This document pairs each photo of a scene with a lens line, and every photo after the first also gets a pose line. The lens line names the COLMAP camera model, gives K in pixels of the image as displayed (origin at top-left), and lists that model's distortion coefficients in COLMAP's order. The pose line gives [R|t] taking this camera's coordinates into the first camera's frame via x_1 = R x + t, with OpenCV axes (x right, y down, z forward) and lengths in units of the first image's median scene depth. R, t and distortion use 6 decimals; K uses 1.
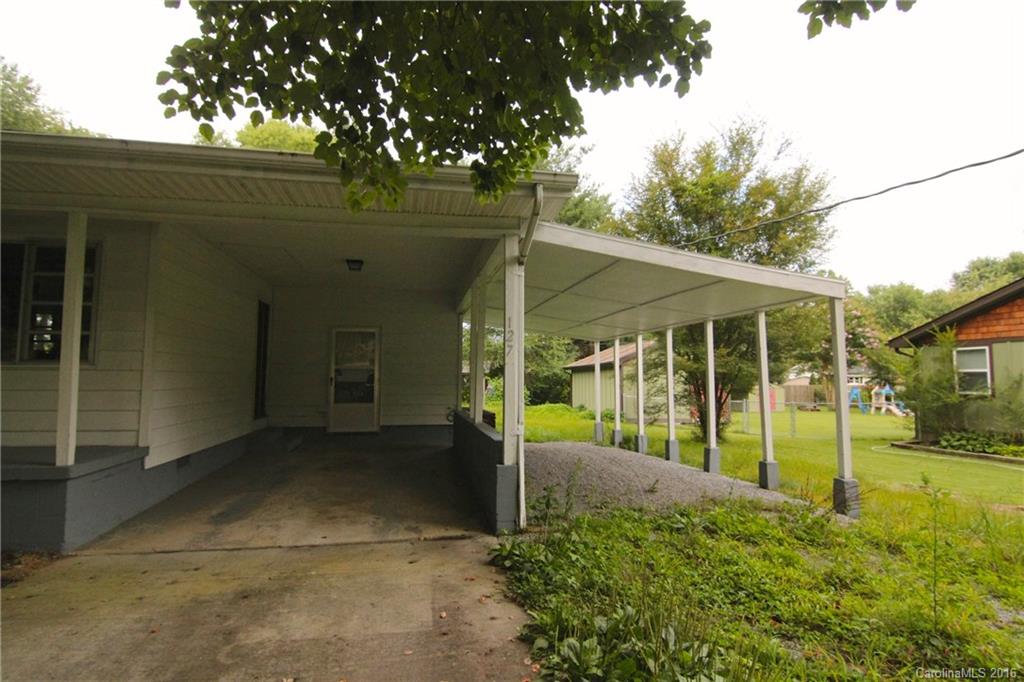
lens RADIAL K [[516.4, 0, 507.6], [0, 516.4, 342.6], [0, 0, 1]] dist [-0.003292, -0.000351]
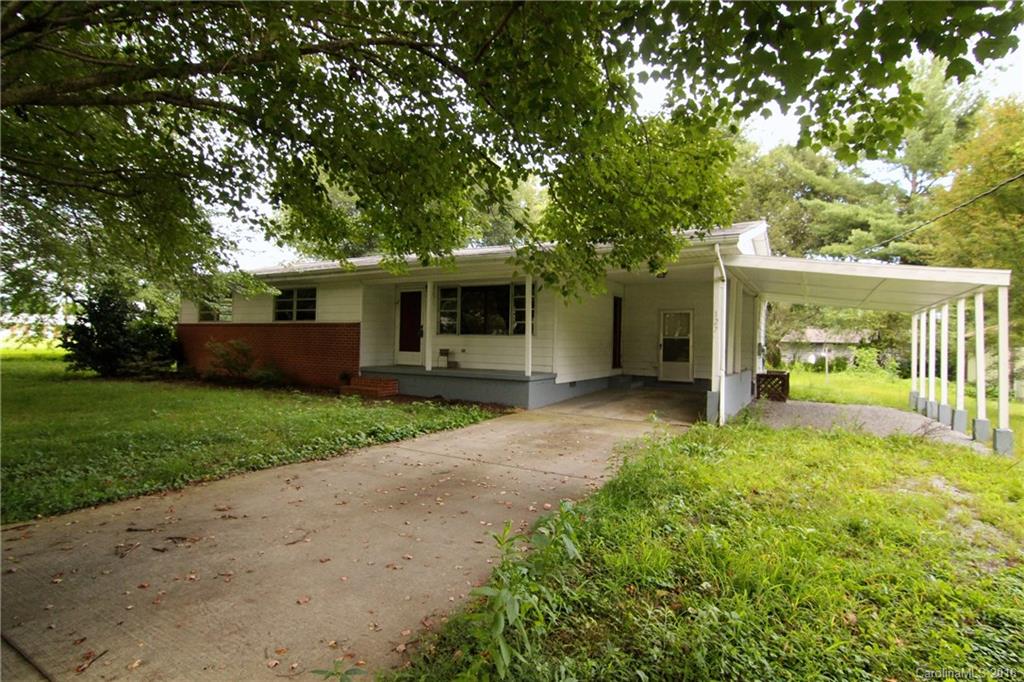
lens RADIAL K [[516.4, 0, 512.9], [0, 516.4, 339.7], [0, 0, 1]] dist [-0.003292, -0.000351]
pose [[0.748724, 0.010876, -0.662793, 0.597568], [0.025584, 0.998646, 0.045289, -0.044025], [0.662388, -0.050865, 0.747432, -0.733169]]
